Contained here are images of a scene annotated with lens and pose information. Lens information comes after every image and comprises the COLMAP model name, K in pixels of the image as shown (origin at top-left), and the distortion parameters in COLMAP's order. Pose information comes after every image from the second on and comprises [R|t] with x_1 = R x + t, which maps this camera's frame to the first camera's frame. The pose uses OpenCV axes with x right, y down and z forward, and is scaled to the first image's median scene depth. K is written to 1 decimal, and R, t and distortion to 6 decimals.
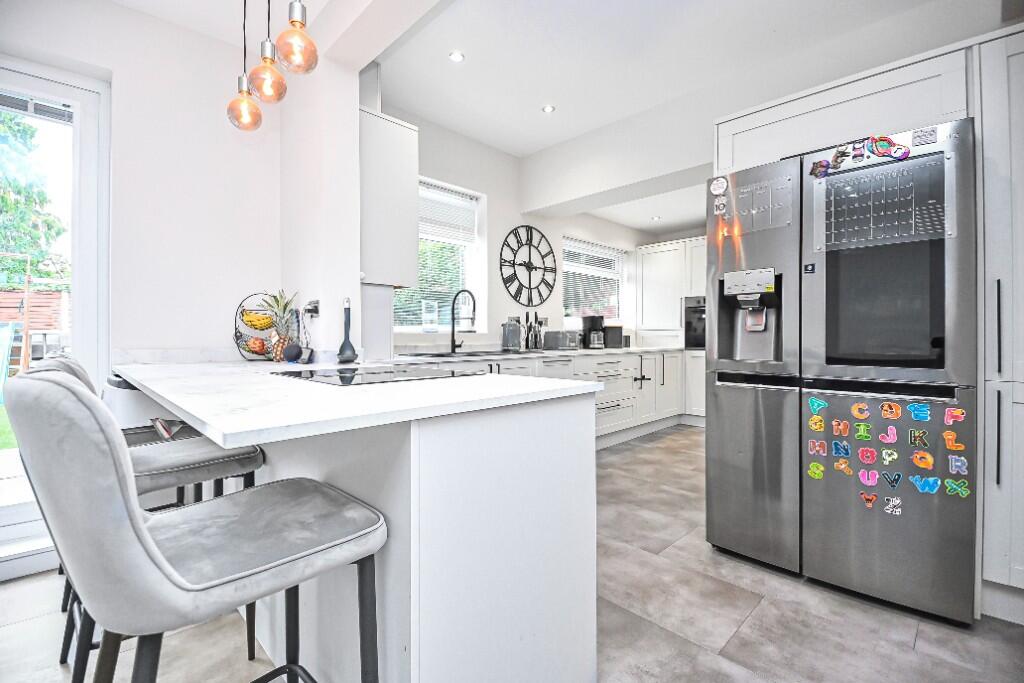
lens RADIAL K [[465.5, 0, 514.1], [0, 465.5, 335.0], [0, 0, 1]] dist [0.031069, -0.030377]
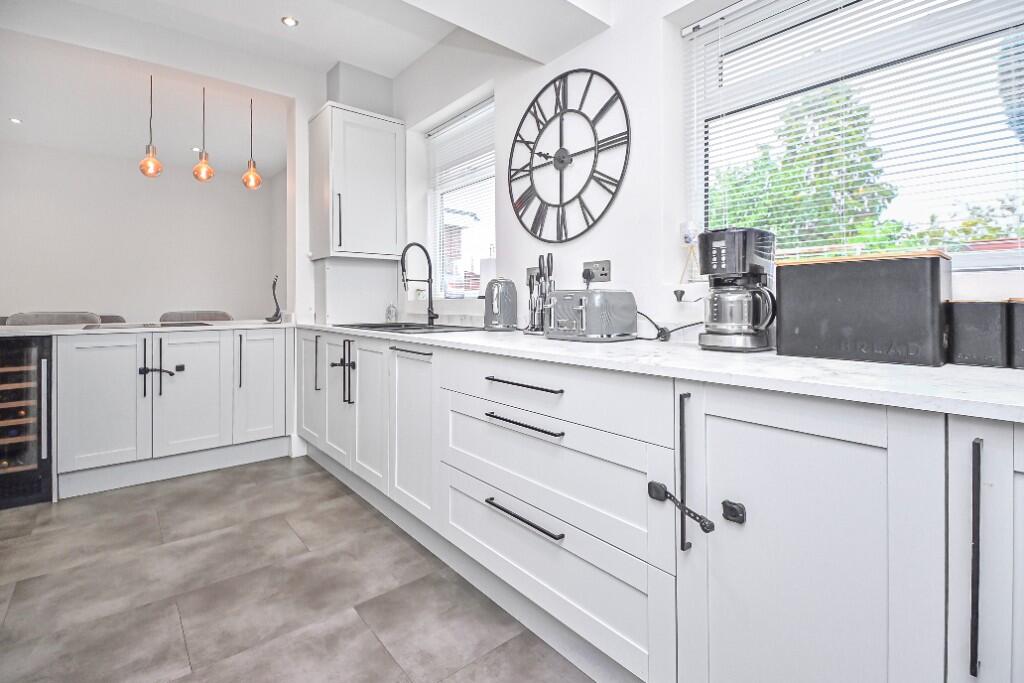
lens RADIAL K [[486.3, 0, 509.6], [0, 486.3, 302.9], [0, 0, 1]] dist [0.030604, -0.000599]
pose [[-0.114707, 0.000053, -0.993399, 0.541764], [0.000678, 1.000000, -0.000025, 0.001388], [0.993399, -0.000677, -0.114707, 1.007912]]
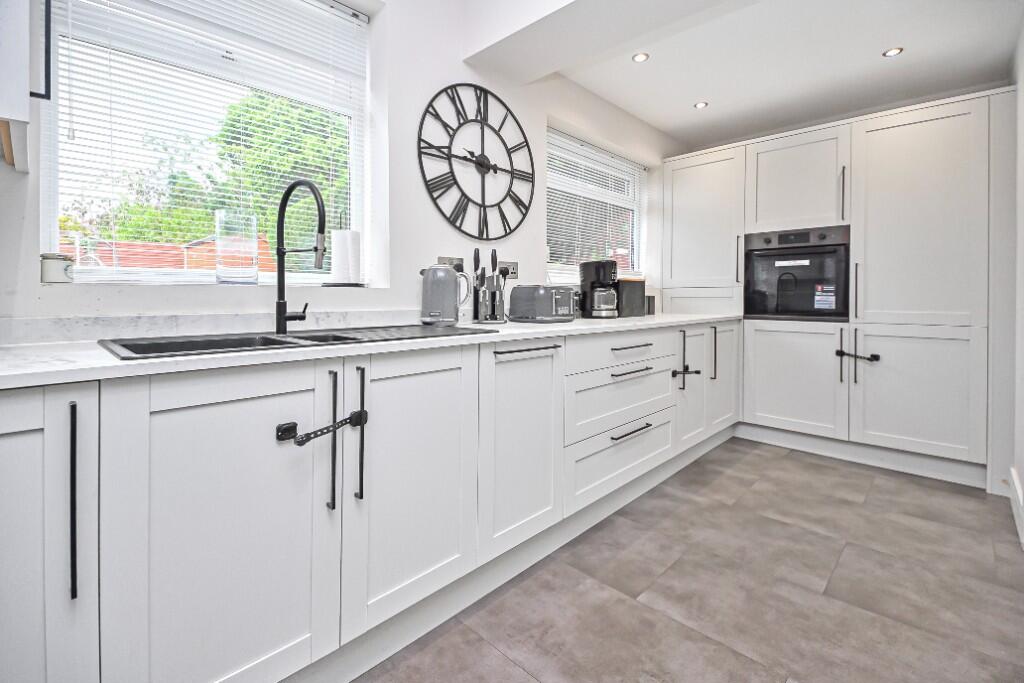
lens RADIAL K [[464.3, 0, 522.2], [0, 464.3, 298.7], [0, 0, 1]] dist [0.026207, -0.000091]
pose [[0.999526, 0.002635, 0.030673, 0.062593], [-0.002736, 0.999991, 0.003248, 0.004202], [-0.030664, -0.003331, 0.999524, 0.468984]]
